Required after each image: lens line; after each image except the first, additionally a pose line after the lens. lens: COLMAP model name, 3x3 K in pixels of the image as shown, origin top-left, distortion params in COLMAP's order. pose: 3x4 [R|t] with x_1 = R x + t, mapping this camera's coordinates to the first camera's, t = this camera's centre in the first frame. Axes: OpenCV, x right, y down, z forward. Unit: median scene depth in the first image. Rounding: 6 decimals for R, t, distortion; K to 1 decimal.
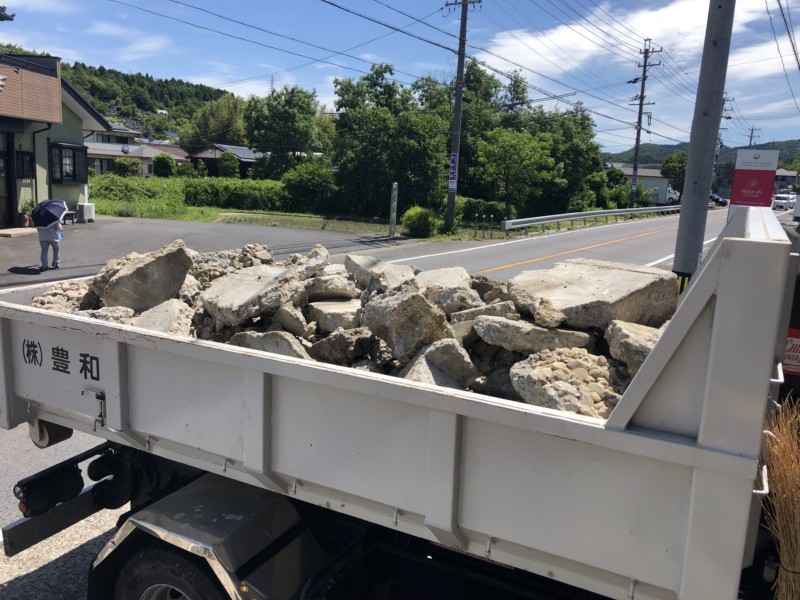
lens RADIAL K [[655.4, 0, 396.5], [0, 655.4, 292.4], [0, 0, 1]] dist [0.030372, -0.013511]
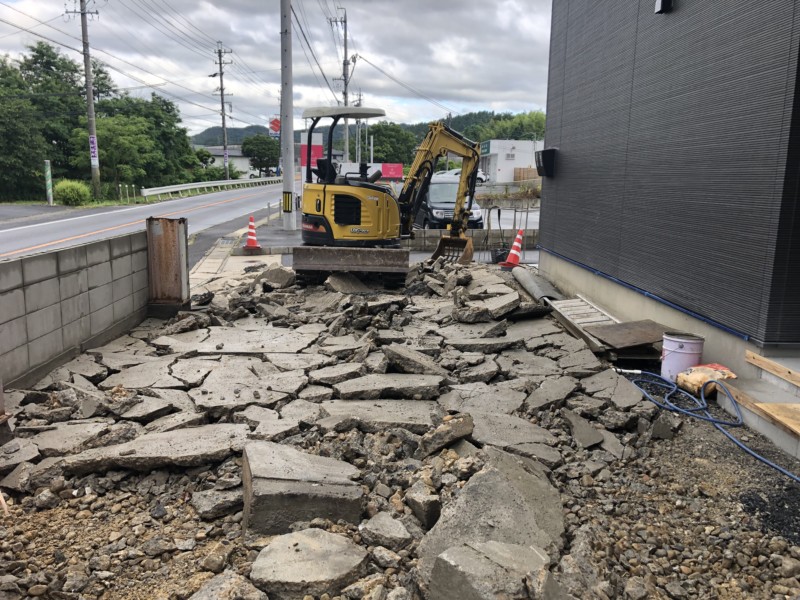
lens RADIAL K [[655.4, 0, 396.5], [0, 655.4, 292.4], [0, 0, 1]] dist [0.030372, -0.013511]
pose [[0.815529, -0.149154, 0.559164, -0.100437], [0.135826, 0.988559, 0.065593, 0.038843], [-0.562550, 0.022457, 0.826458, -0.177177]]
